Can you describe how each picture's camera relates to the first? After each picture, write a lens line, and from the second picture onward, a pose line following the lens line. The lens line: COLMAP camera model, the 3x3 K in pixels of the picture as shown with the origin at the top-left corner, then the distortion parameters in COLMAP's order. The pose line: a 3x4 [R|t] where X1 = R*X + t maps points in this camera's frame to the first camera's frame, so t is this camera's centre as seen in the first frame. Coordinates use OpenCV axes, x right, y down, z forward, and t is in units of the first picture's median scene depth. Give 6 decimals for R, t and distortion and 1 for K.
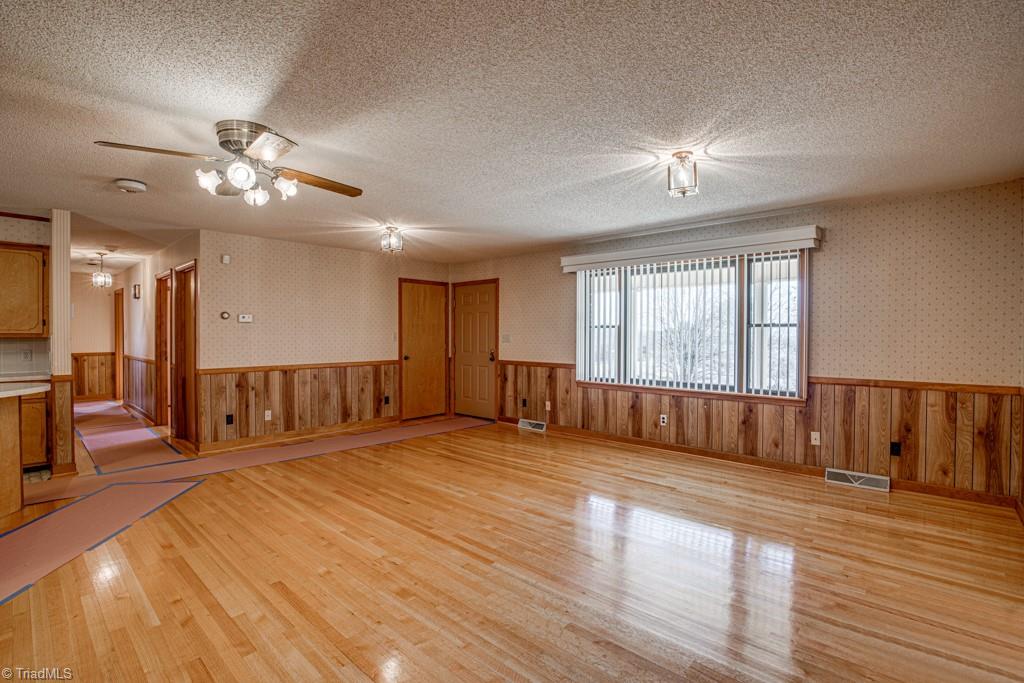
lens RADIAL K [[470.1, 0, 516.0], [0, 470.1, 341.6], [0, 0, 1]] dist [-0.033337, 0.004579]
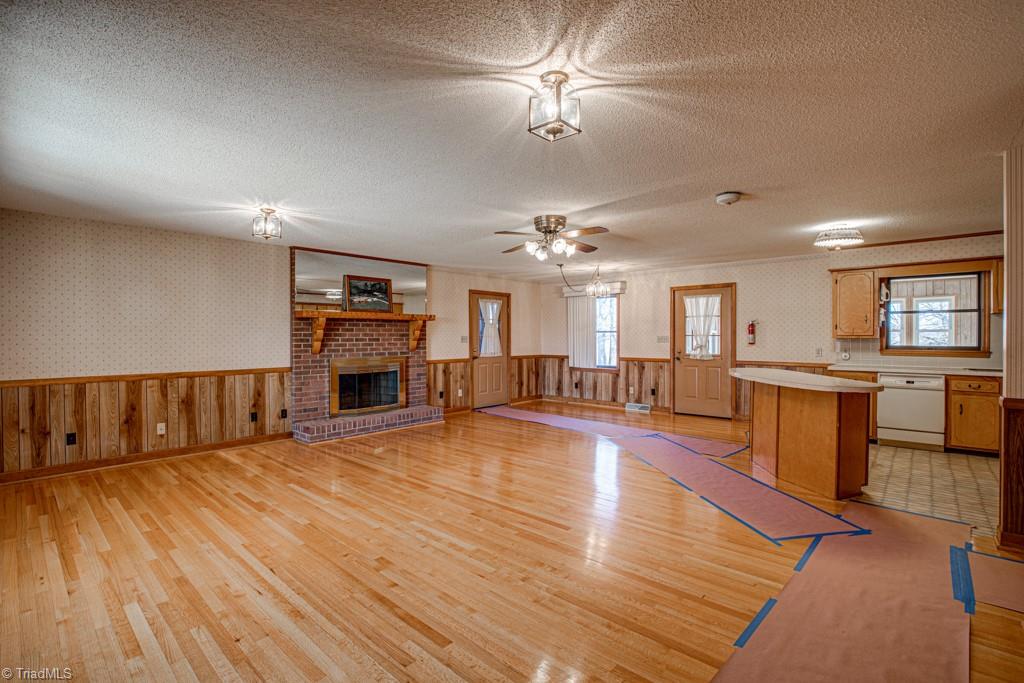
lens RADIAL K [[470.1, 0, 515.5], [0, 470.1, 340.9], [0, 0, 1]] dist [-0.033337, 0.004579]
pose [[-0.999999, 0.000495, -0.001340, -0.203037], [0.000461, 0.999686, 0.025042, -0.020488], [0.001351, 0.025041, -0.999686, 1.255887]]
